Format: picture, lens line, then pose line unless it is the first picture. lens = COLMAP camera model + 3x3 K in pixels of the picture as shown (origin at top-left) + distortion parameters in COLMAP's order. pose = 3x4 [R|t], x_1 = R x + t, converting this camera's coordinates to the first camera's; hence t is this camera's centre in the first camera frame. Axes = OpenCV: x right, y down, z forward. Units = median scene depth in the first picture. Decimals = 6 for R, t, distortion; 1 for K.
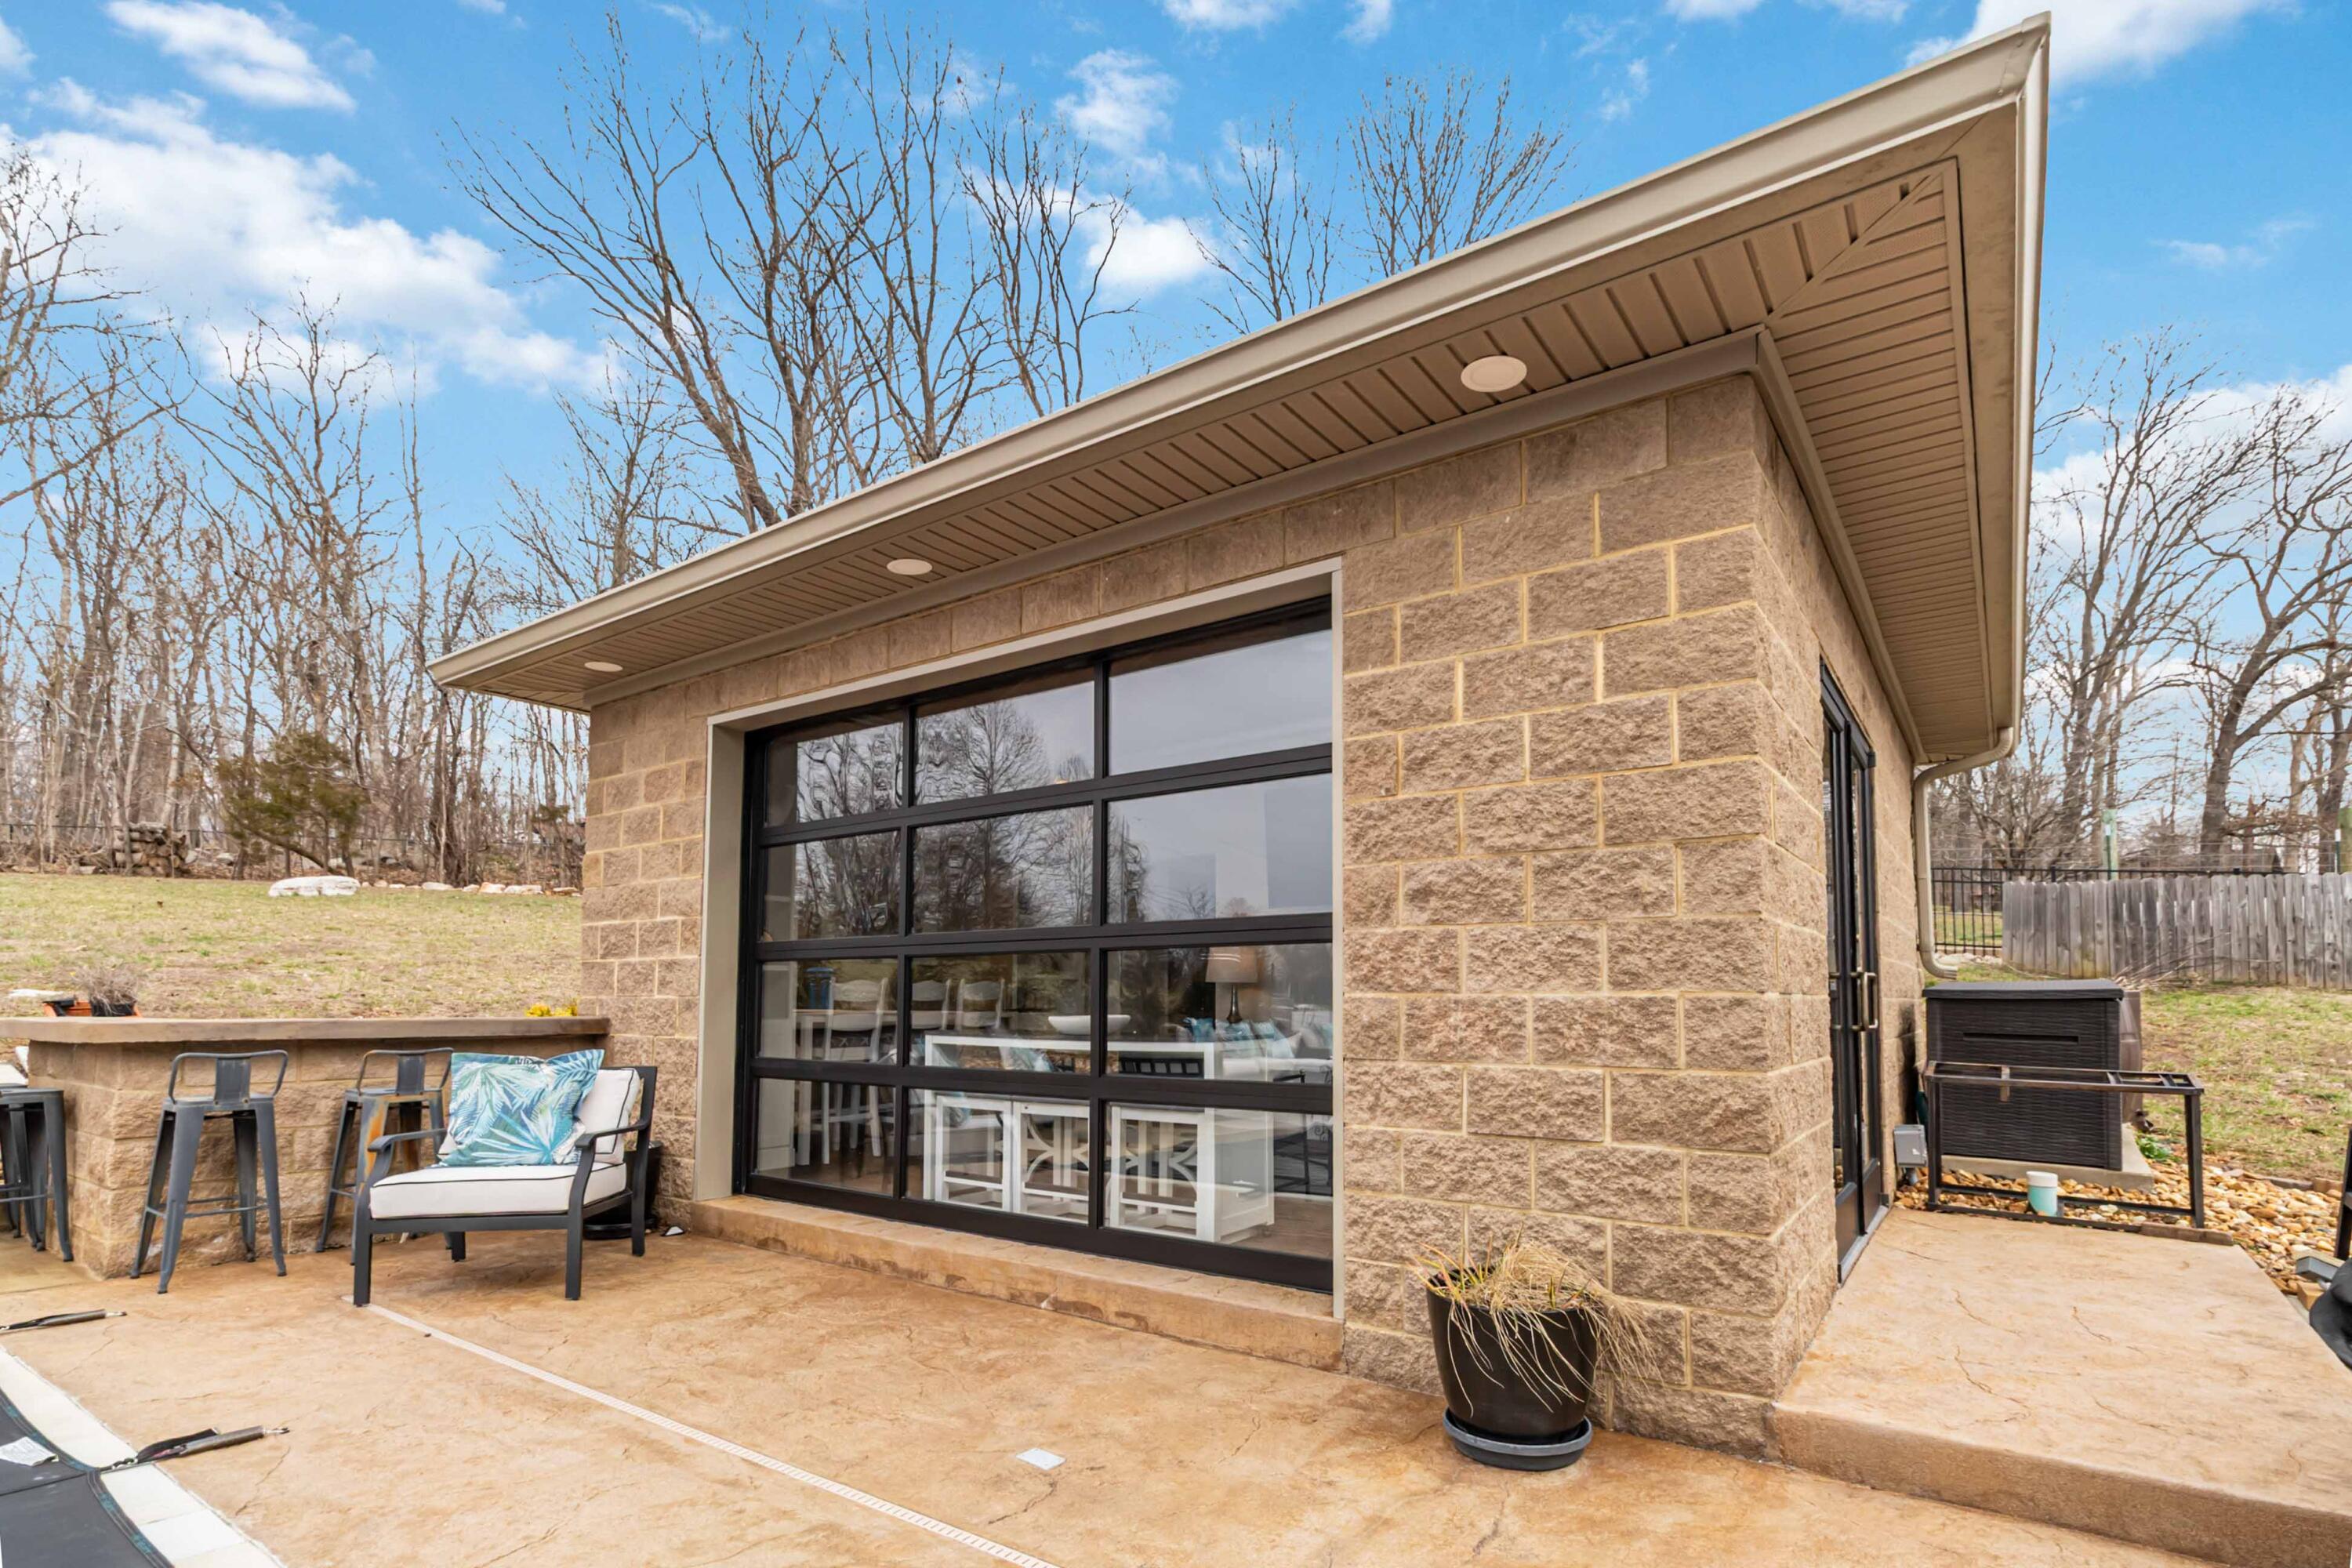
lens RADIAL K [[1151.2, 0, 1184.8], [0, 1151.2, 945.5], [0, 0, 1]] dist [-0.000636, 0.000322]
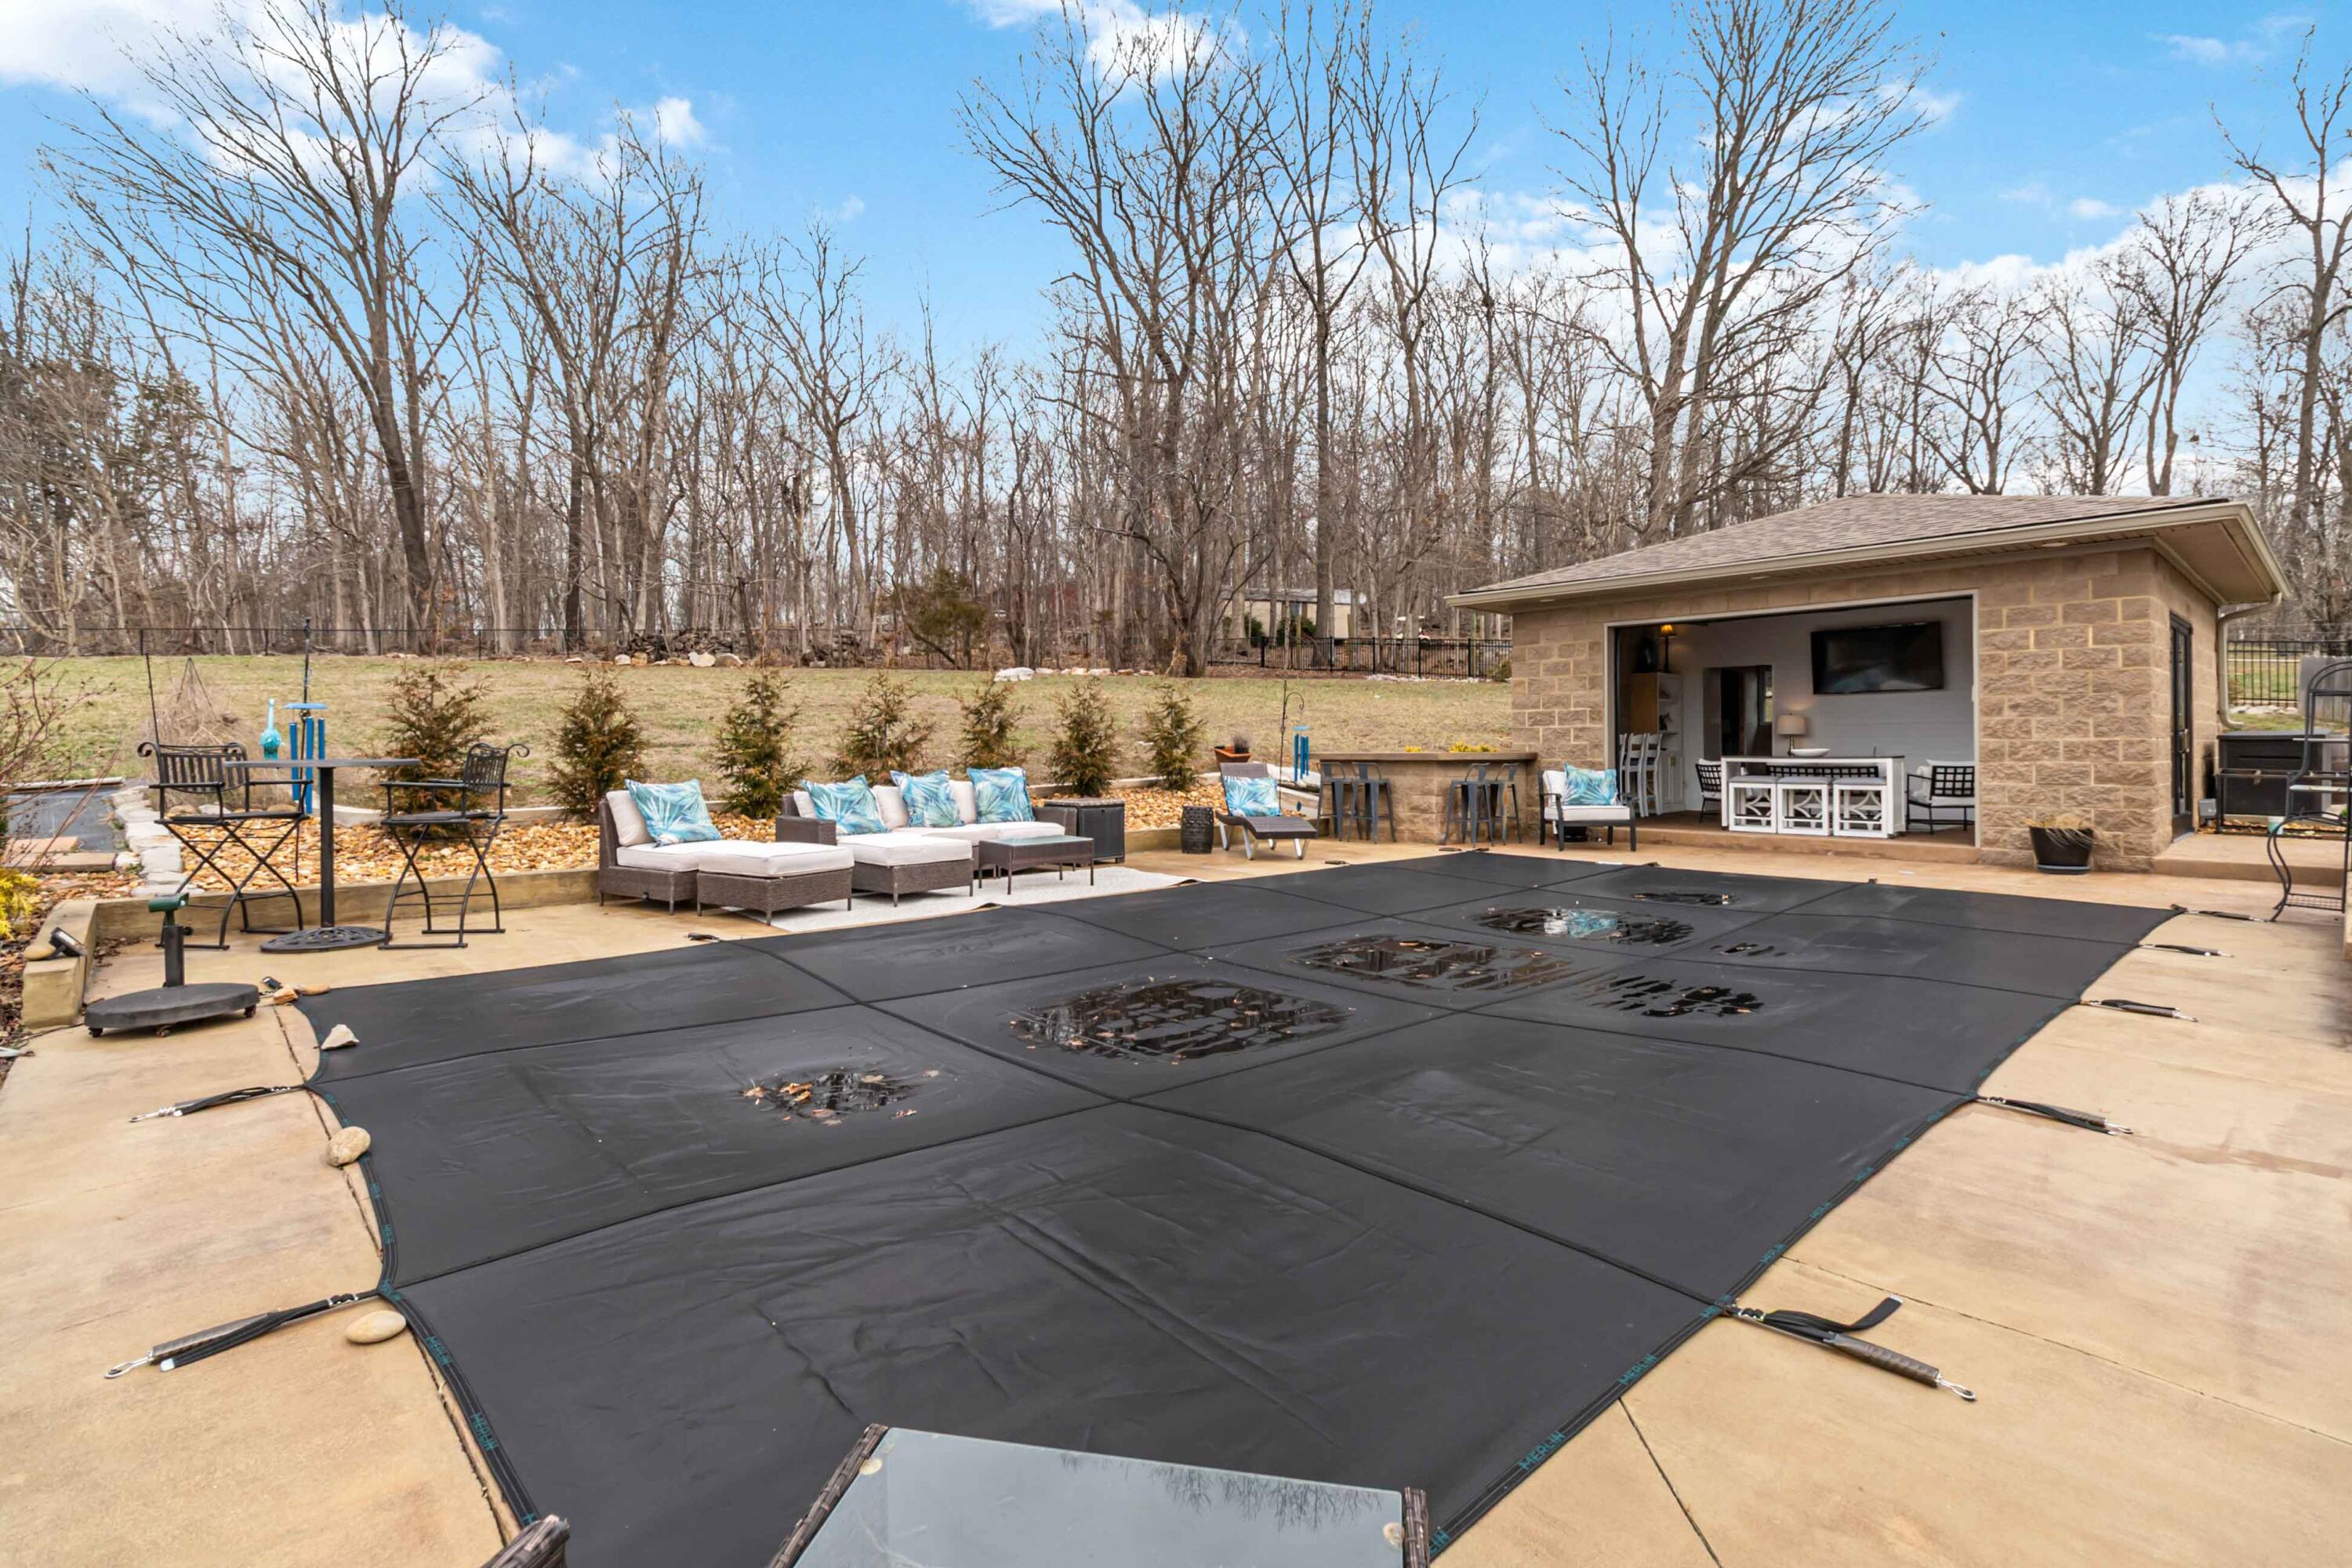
lens RADIAL K [[1083.4, 0, 1171.5], [0, 1083.4, 745.1], [0, 0, 1]] dist [-0.001196, 0.001808]
pose [[0.977271, -0.005742, -0.211916, -1.354974], [0.015342, 0.998928, 0.043683, -0.101086], [0.211438, -0.045941, 0.976311, -2.249315]]
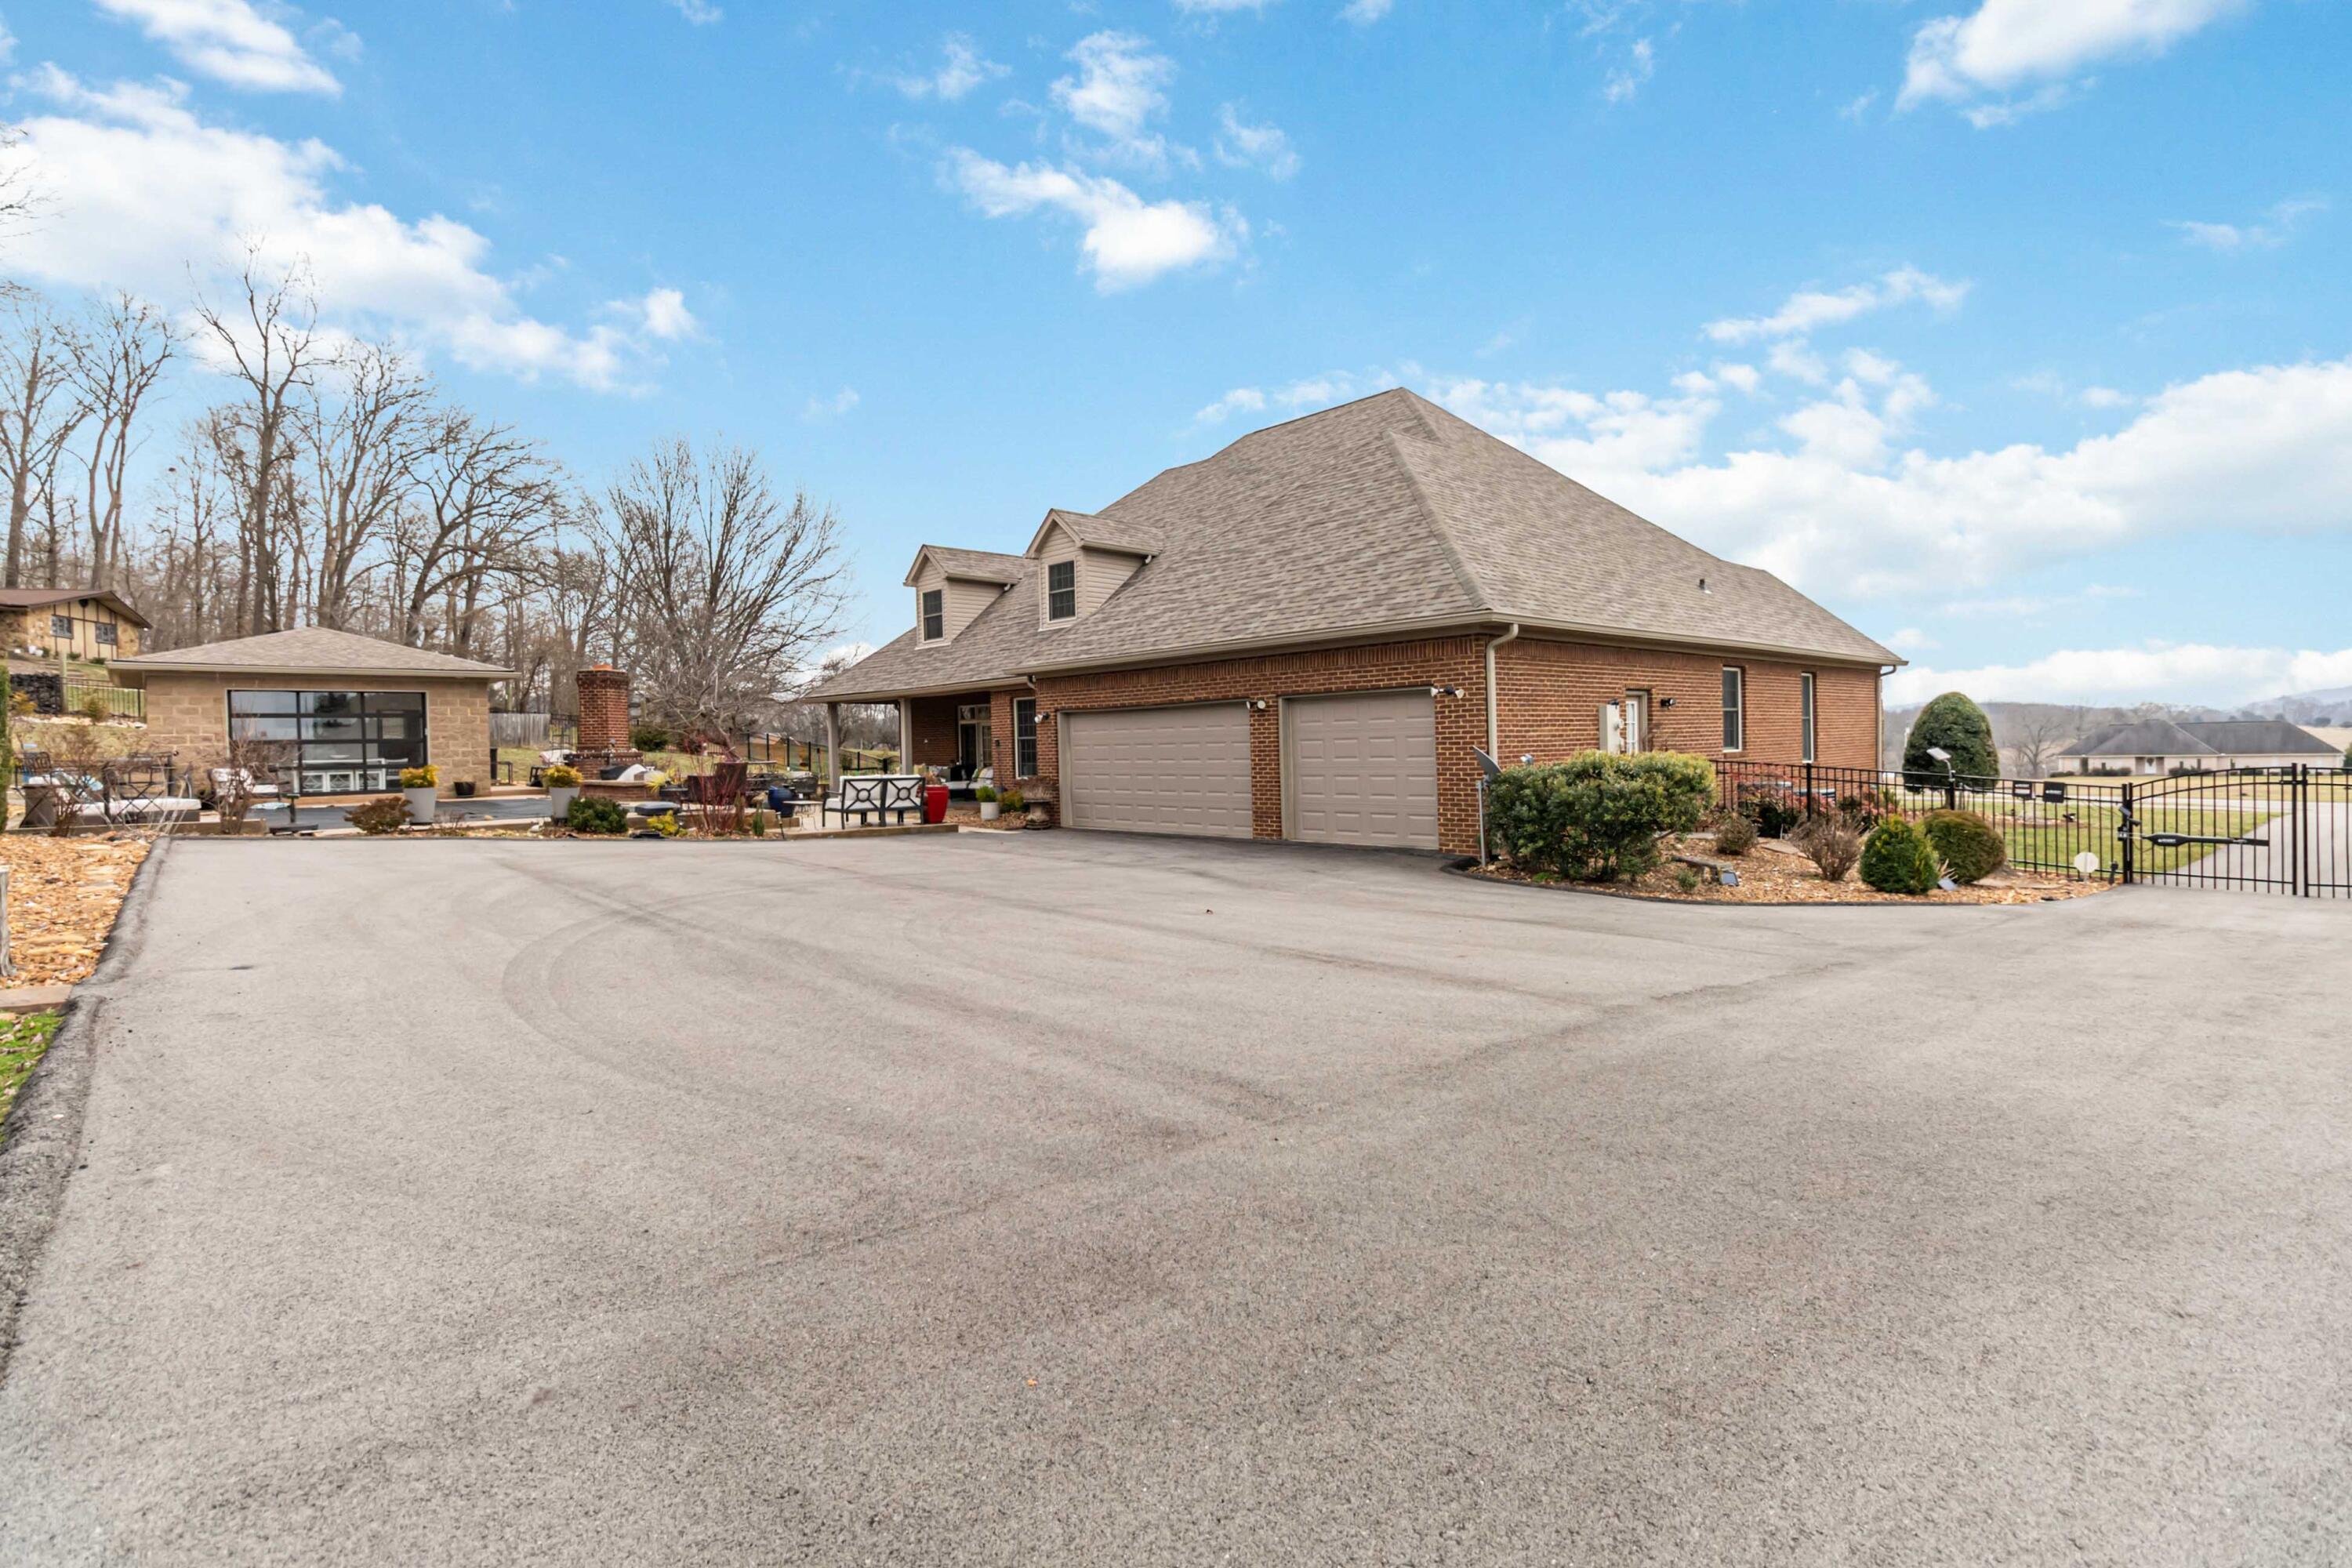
lens RADIAL K [[1083.4, 0, 1171.5], [0, 1083.4, 745.1], [0, 0, 1]] dist [-0.001196, 0.001808]
pose [[0.185835, -0.011939, 0.982508, -6.166399], [-0.028147, 0.999451, 0.017468, -0.259392], [-0.982178, -0.030901, 0.185397, -5.285676]]
